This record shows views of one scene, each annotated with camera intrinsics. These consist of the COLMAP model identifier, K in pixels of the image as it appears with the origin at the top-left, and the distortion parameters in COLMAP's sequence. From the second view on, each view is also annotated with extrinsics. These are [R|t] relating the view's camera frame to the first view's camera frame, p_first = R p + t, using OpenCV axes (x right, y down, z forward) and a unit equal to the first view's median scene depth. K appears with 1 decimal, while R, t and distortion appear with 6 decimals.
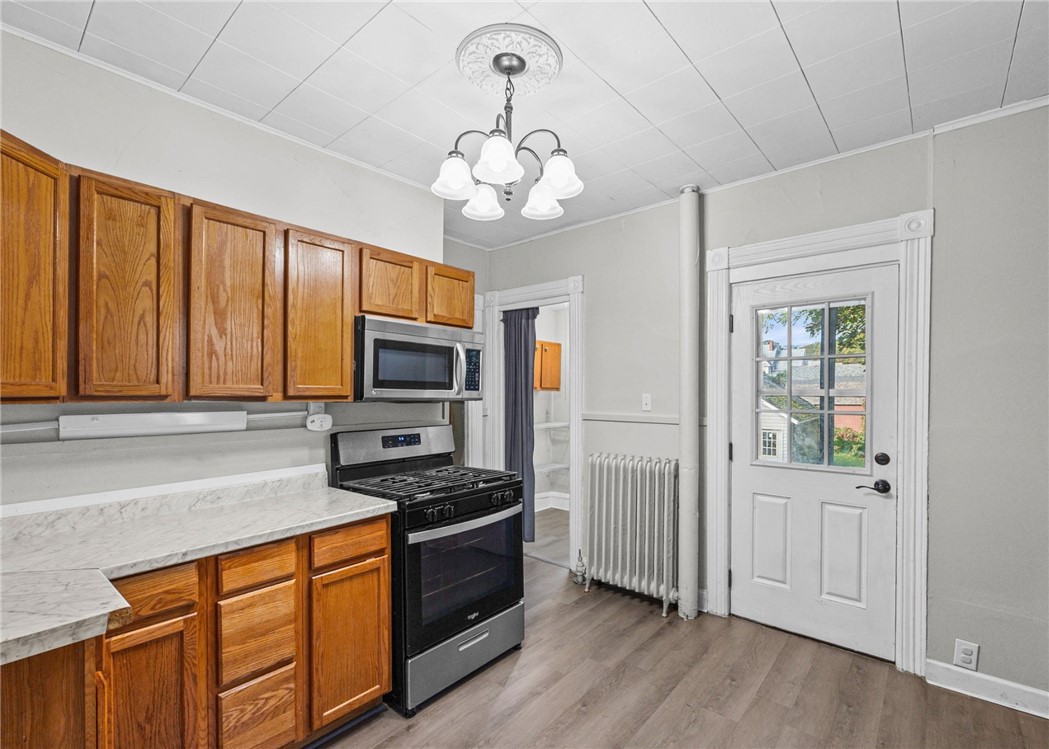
lens RADIAL K [[471.0, 0, 517.7], [0, 471.0, 386.7], [0, 0, 1]] dist [-0.004276, -0.000153]
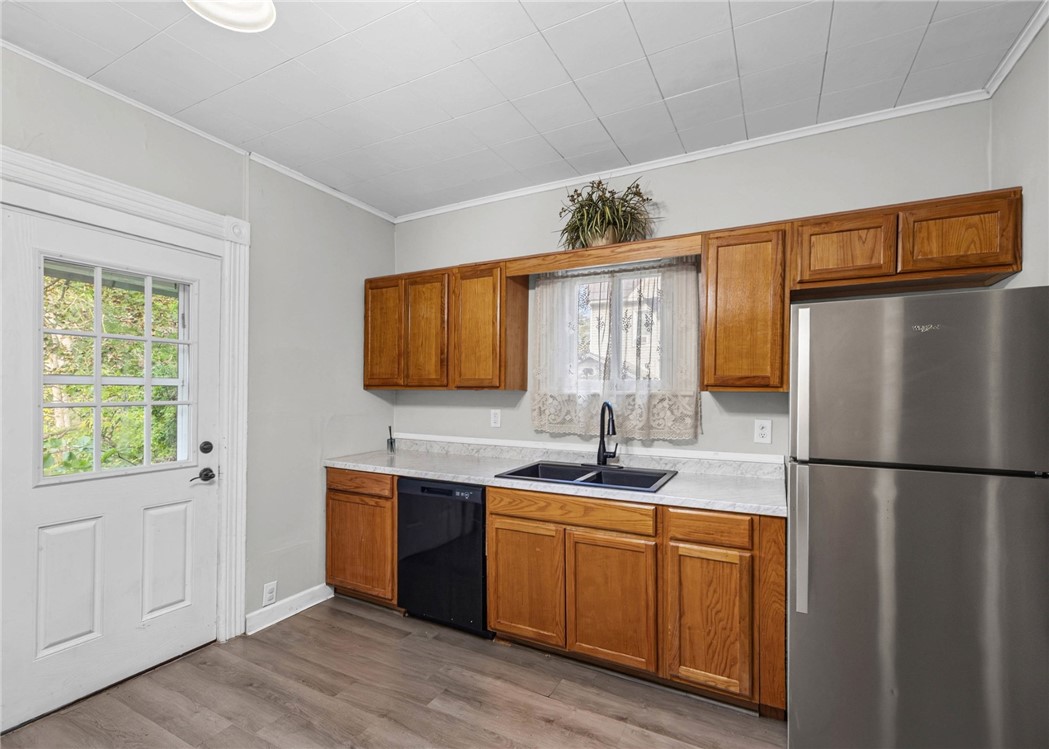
lens RADIAL K [[471.0, 0, 532.1], [0, 471.0, 394.7], [0, 0, 1]] dist [-0.004276, -0.000153]
pose [[-0.239355, -0.002746, 0.970928, -0.385821], [-0.007153, 0.999974, 0.001065, 0.035174], [-0.970906, -0.006690, -0.239368, 0.576624]]
